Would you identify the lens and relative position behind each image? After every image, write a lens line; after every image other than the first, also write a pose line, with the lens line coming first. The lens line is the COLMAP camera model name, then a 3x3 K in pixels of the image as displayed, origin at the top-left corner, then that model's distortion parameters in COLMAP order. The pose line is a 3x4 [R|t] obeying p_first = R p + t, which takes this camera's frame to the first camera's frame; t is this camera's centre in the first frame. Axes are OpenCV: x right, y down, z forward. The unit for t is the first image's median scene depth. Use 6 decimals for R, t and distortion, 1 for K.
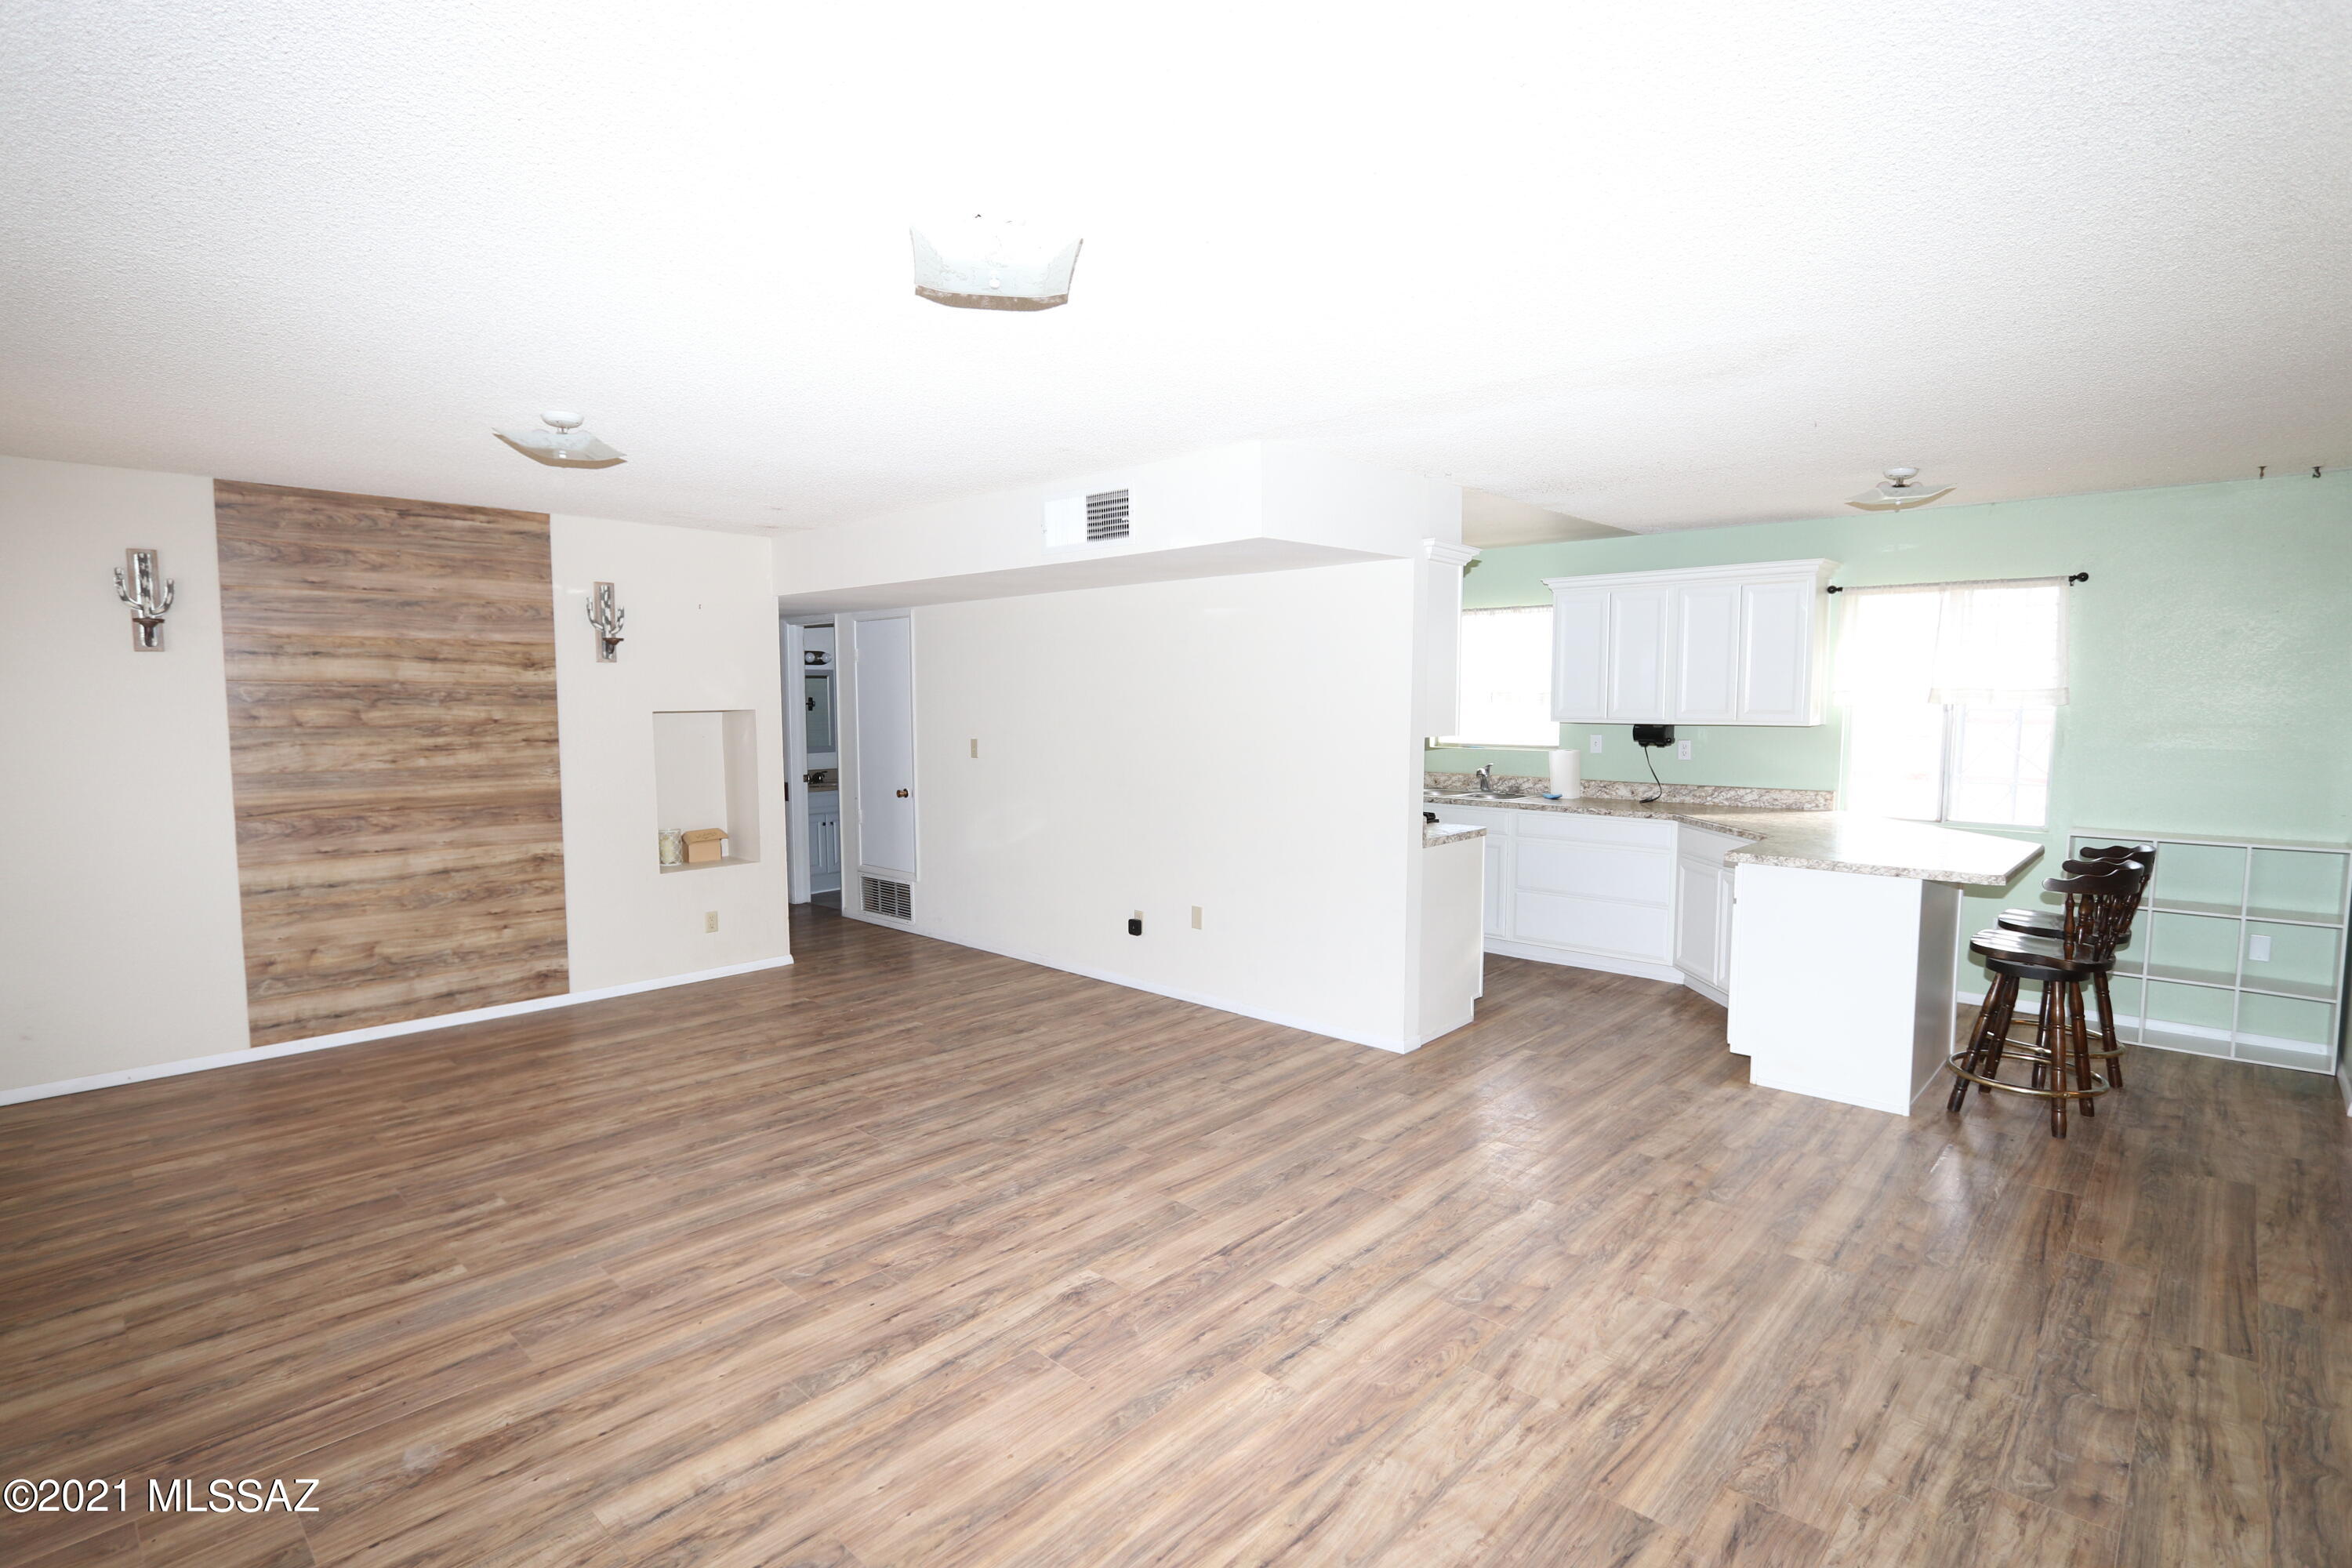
lens RADIAL K [[1146.2, 0, 1145.0], [0, 1146.2, 799.0], [0, 0, 1]] dist [-0.006885, -0.001507]
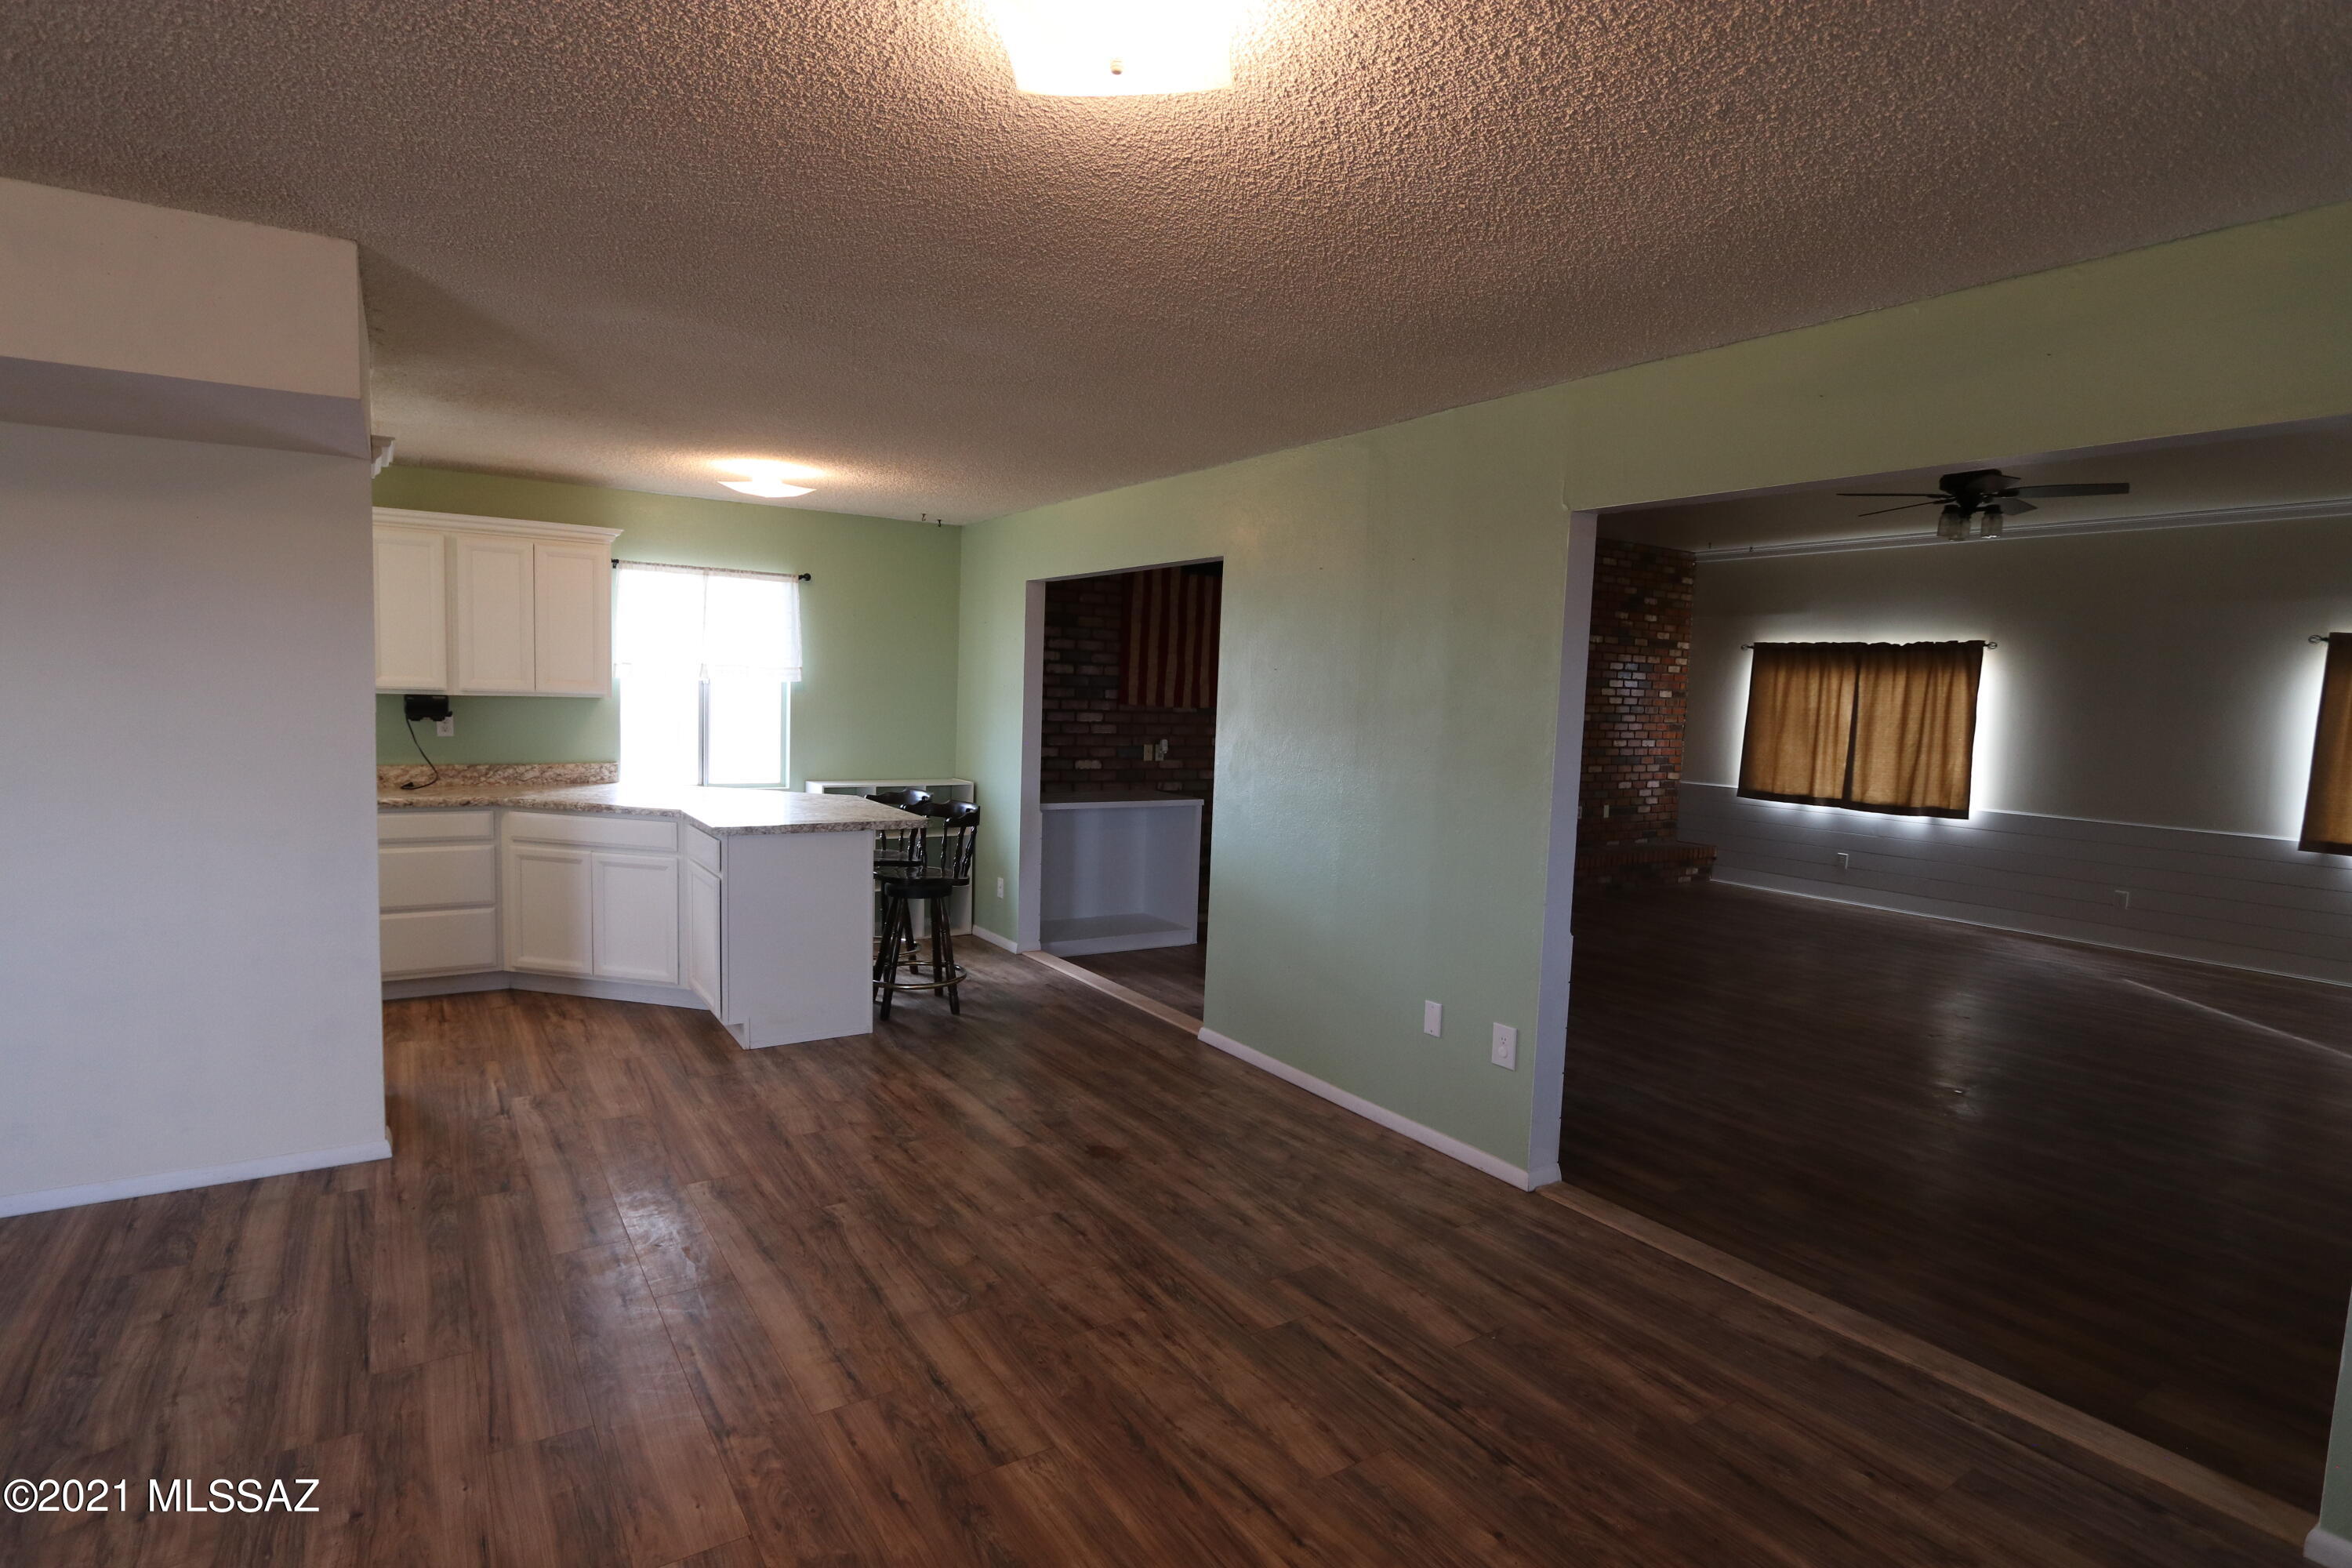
lens RADIAL K [[1188.0, 0, 1174.8], [0, 1188.0, 800.1], [0, 0, 1]] dist [-0.012717, 0.000526]
pose [[0.218071, -0.079855, 0.972660, -0.514761], [0.053463, 0.996128, 0.069796, -0.034405], [-0.974467, 0.036781, 0.221496, 0.496486]]
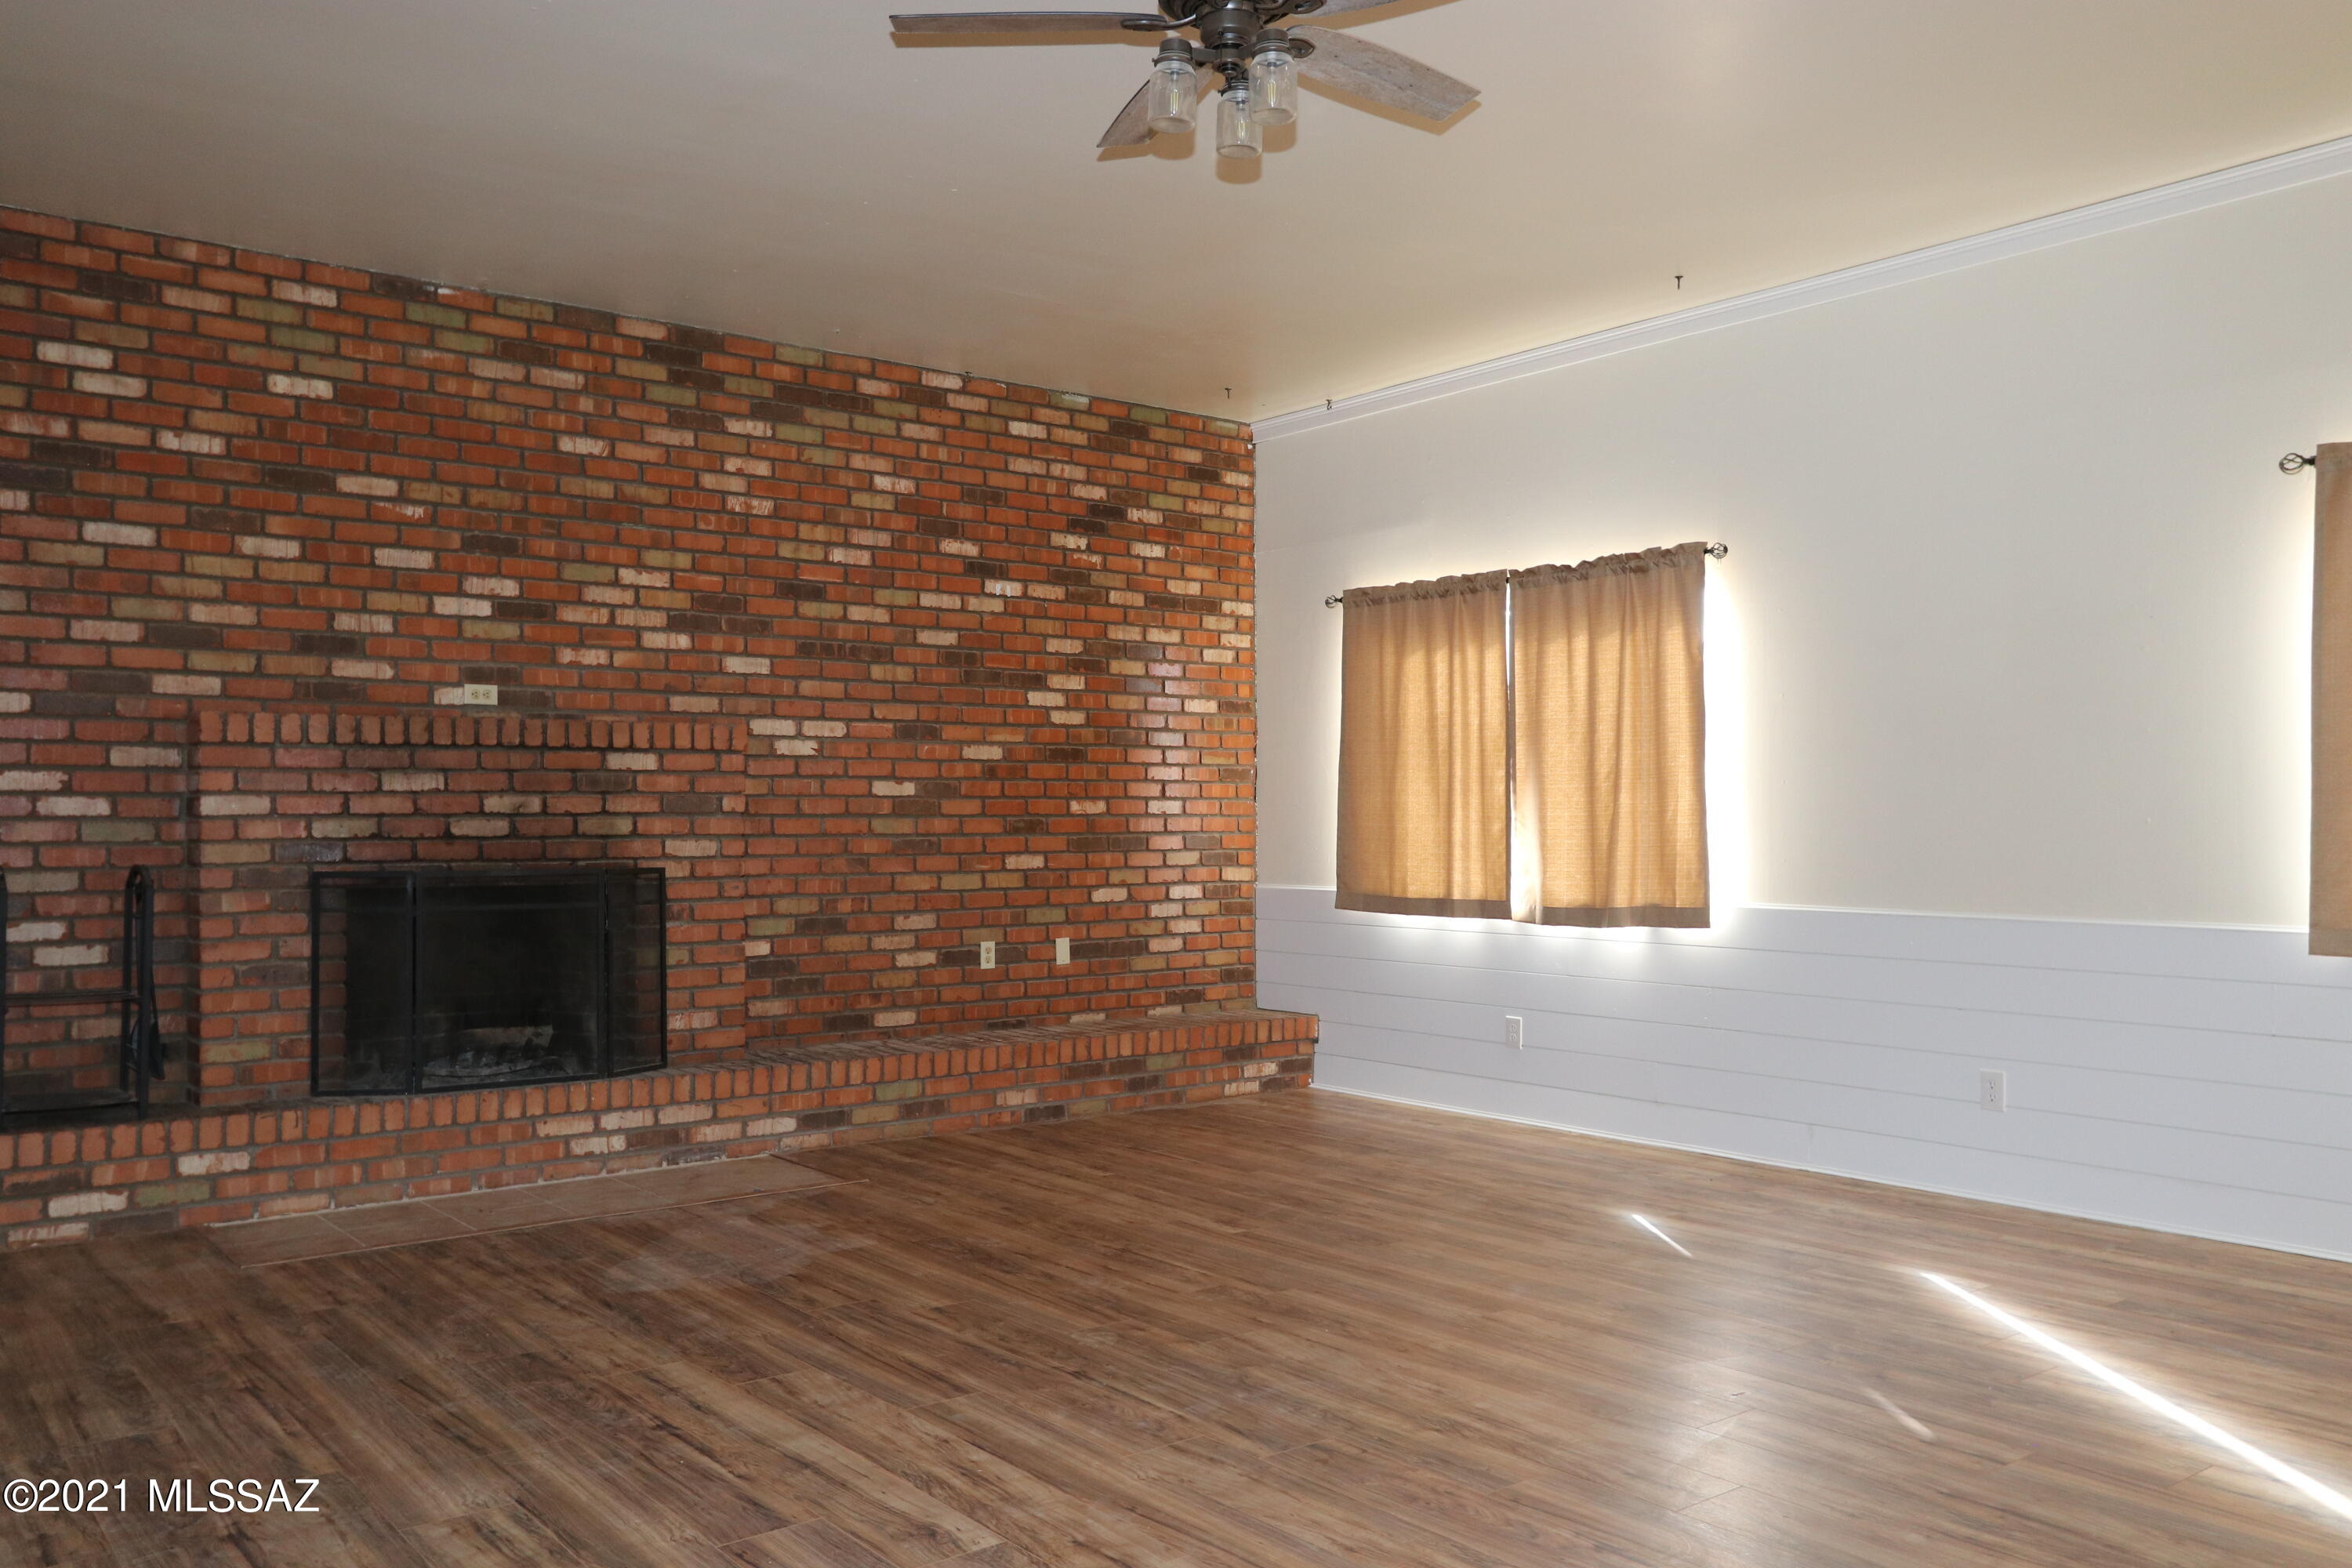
lens RADIAL K [[1839.4, 0, 1173.1], [0, 1839.4, 794.7], [0, 0, 1]] dist [-0.015467, 0.026908]
pose [[0.128861, 0.016693, 0.991522, 0.470551], [0.090427, 0.995495, -0.028512, 0.150628], [-0.987531, 0.093335, 0.126771, -0.329013]]
